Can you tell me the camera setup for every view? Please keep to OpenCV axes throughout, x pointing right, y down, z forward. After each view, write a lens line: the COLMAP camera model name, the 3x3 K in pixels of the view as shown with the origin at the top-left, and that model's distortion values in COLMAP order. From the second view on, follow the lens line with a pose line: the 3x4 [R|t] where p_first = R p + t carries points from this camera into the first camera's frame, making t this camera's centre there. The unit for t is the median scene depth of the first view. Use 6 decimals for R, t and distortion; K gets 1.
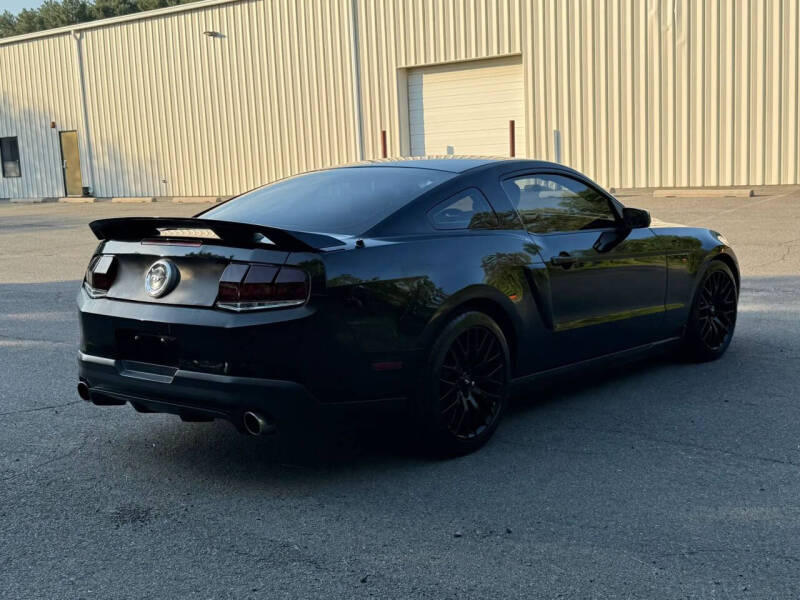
lens RADIAL K [[1020.5, 0, 400.0], [0, 1020.5, 300.0], [0, 0, 1]] dist [0.184440, -0.357353]
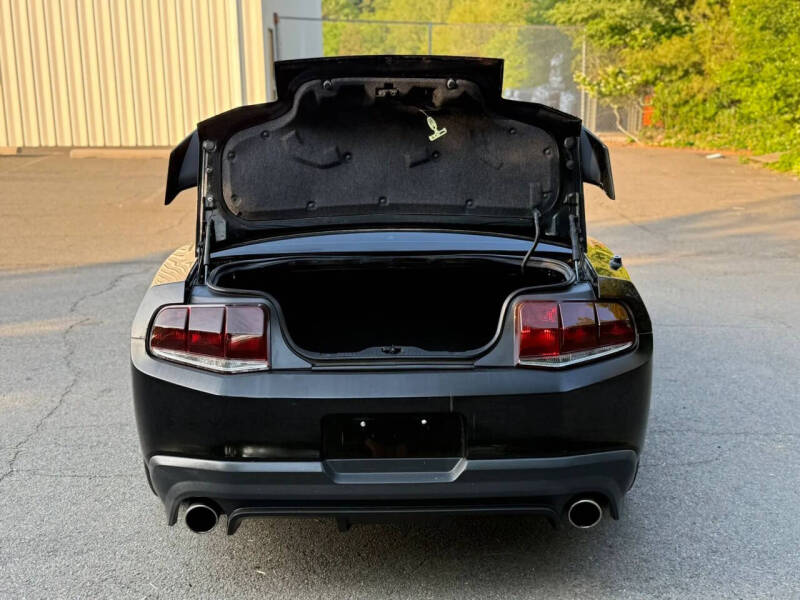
lens RADIAL K [[1035.9, 0, 400.0], [0, 1035.9, 300.0], [0, 0, 1]] dist [0.172120, -0.358072]
pose [[0.770443, -0.098617, 0.629835, -0.618523], [0.070655, 0.995085, 0.069377, -0.084744], [-0.633581, -0.008950, 0.773625, 0.430431]]
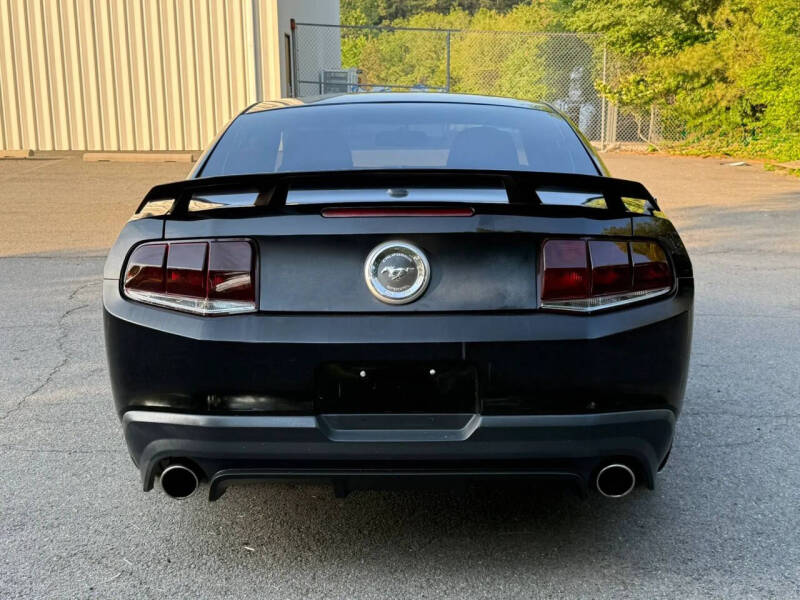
lens RADIAL K [[1038.5, 0, 402.8], [0, 1038.5, 299.1], [0, 0, 1]] dist [0.172269, -0.373212]
pose [[0.779765, -0.081261, 0.620776, -0.569571], [0.064143, 0.996692, 0.049899, -0.032910], [-0.622778, 0.000909, 0.782398, 0.485771]]
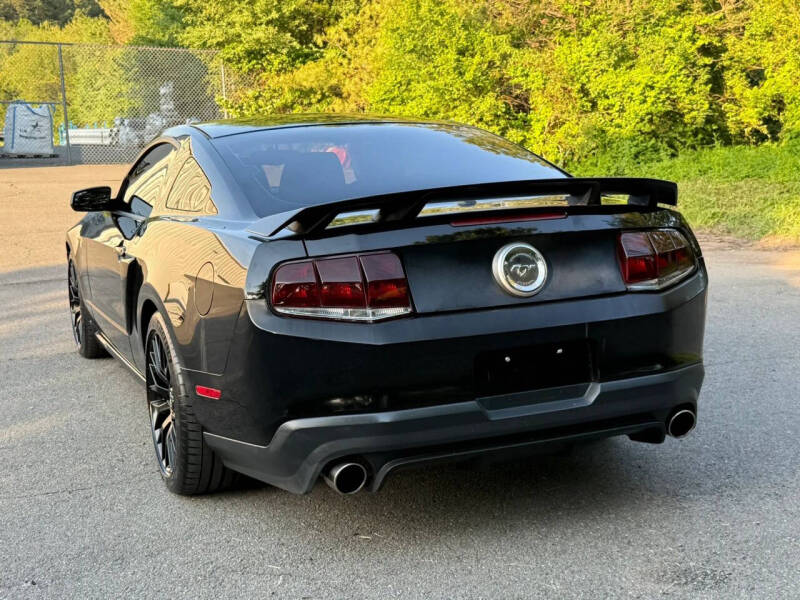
lens RADIAL K [[1035.9, 0, 400.0], [0, 1035.9, 300.0], [0, 0, 1]] dist [0.172120, -0.358072]
pose [[0.472514, -0.132185, 0.871354, -0.833138], [0.132770, 0.988081, 0.077895, -0.061967], [-0.871265, 0.078884, 0.484432, 0.680512]]
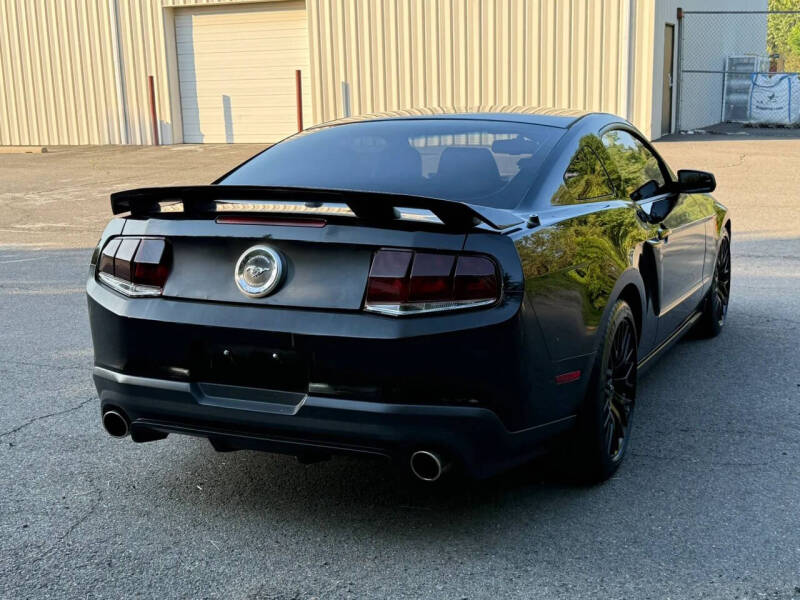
lens RADIAL K [[1035.9, 0, 400.0], [0, 1035.9, 300.0], [0, 0, 1]] dist [0.172120, -0.358072]
pose [[0.966142, -0.029115, 0.256364, -0.304636], [0.018188, 0.998826, 0.044892, -0.029465], [-0.257370, -0.038709, 0.965537, 0.244175]]
